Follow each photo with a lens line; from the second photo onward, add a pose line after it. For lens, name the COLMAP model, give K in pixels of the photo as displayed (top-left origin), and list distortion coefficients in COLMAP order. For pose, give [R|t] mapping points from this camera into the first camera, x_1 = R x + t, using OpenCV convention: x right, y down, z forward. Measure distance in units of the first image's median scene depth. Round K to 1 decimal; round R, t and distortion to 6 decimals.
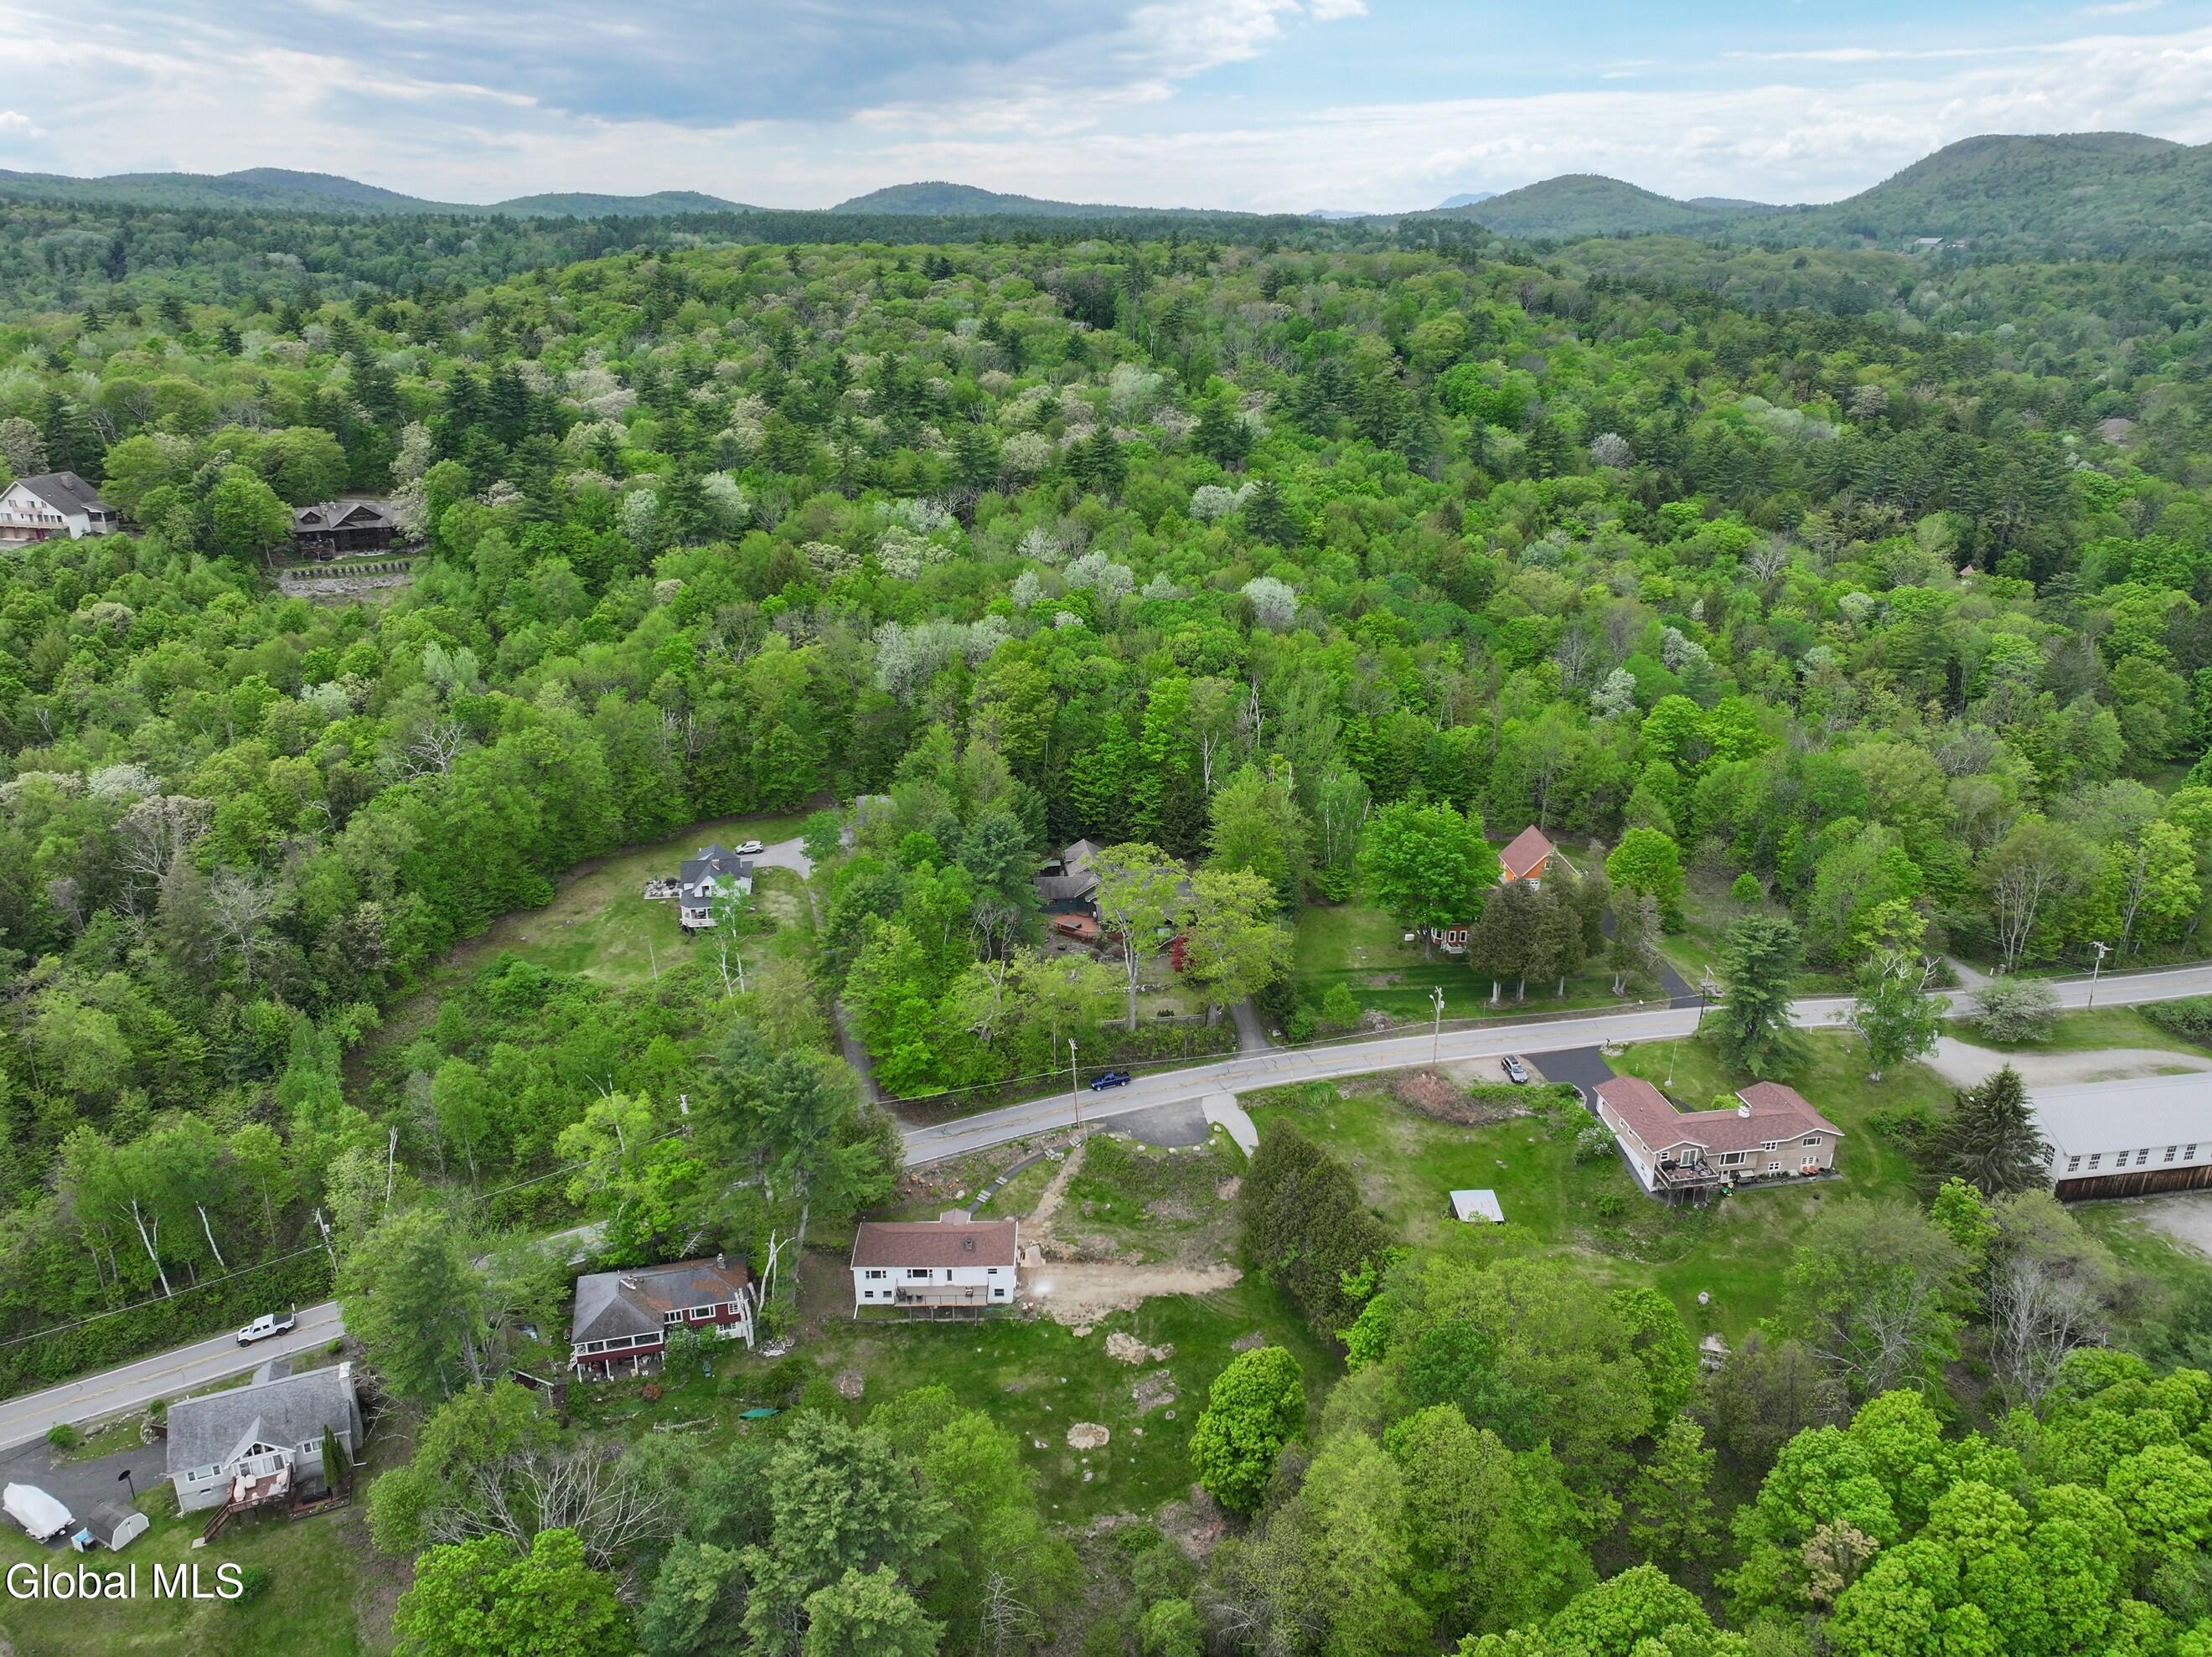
lens RADIAL K [[1541.3, 0, 1098.7], [0, 1541.3, 839.9], [0, 0, 1]] dist [-0.001294, 0.016381]
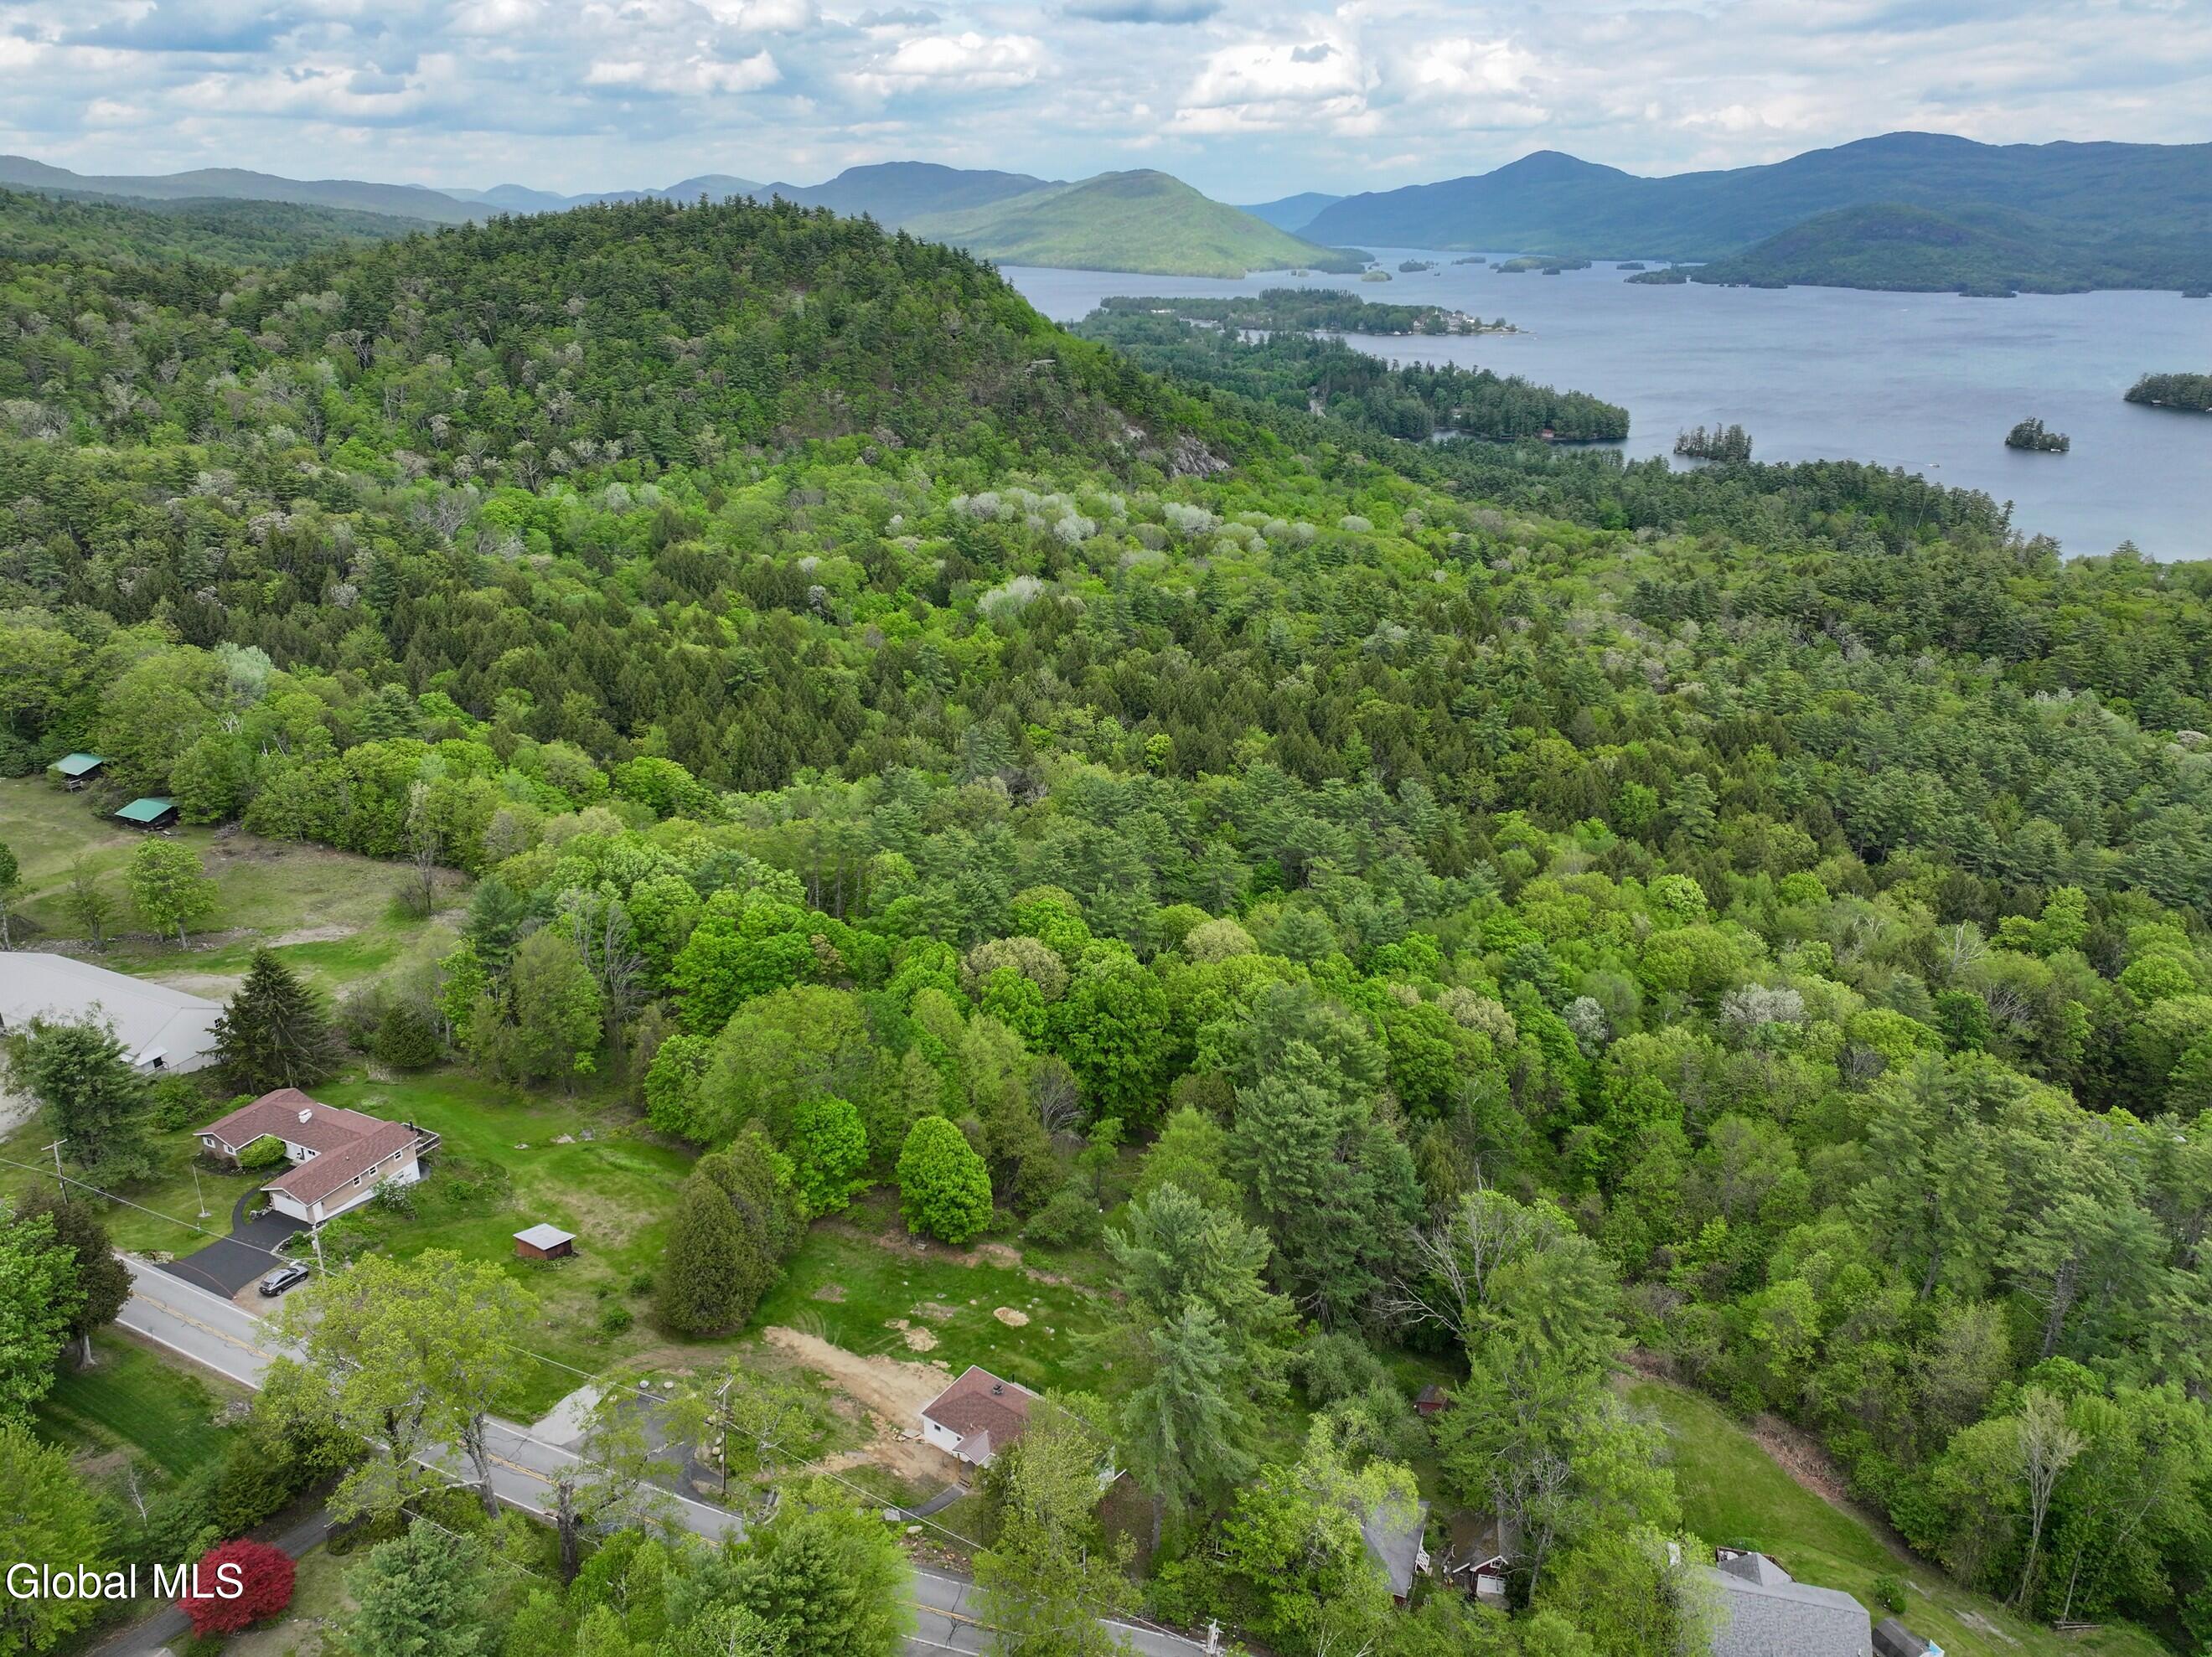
lens RADIAL K [[1541.3, 0, 1123.8], [0, 1541.3, 814.0], [0, 0, 1]] dist [-0.001294, 0.016381]
pose [[-0.823871, -0.215787, 0.524092, -0.517333], [0.192712, 0.762943, 0.617073, -0.504427], [-0.533009, 0.609388, -0.586982, 1.234565]]
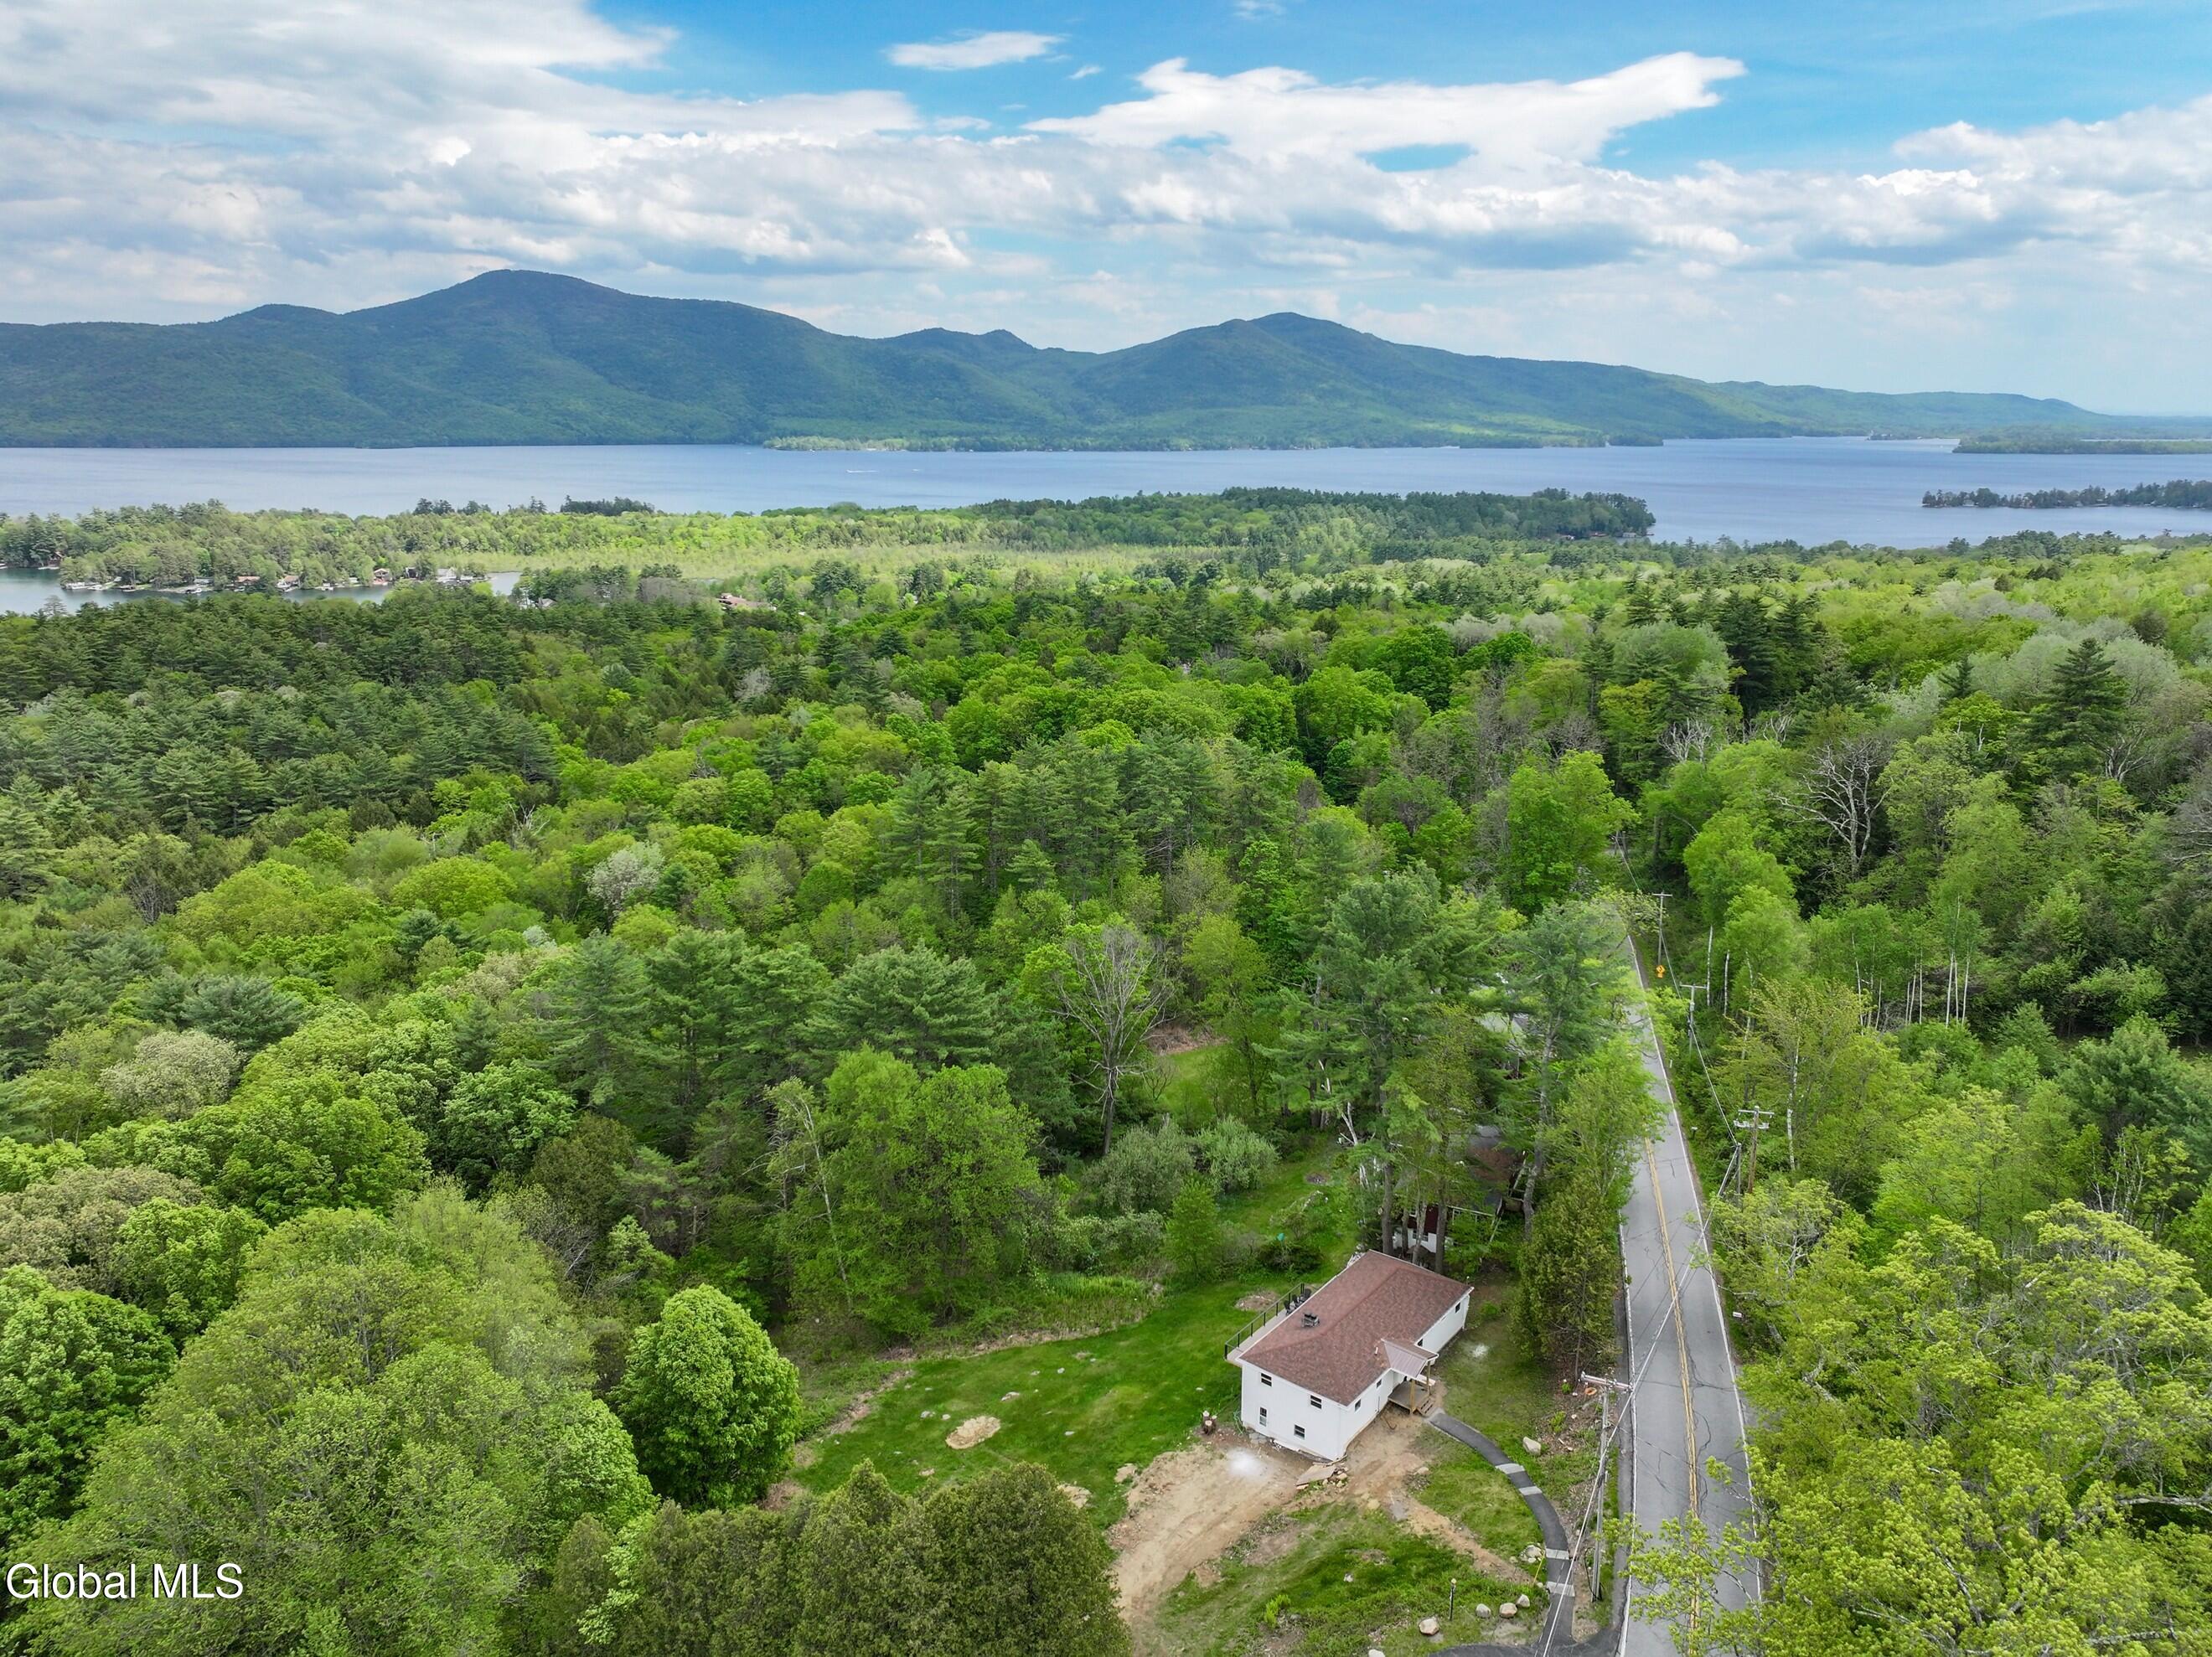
lens RADIAL K [[1541.3, 0, 1120.3], [0, 1541.3, 819.2], [0, 0, 1]] dist [-0.001294, 0.016381]
pose [[-0.622239, 0.189969, -0.759428, 0.371996], [-0.299662, 0.838417, 0.455257, -0.151459], [0.723202, 0.510850, -0.464770, 1.087083]]
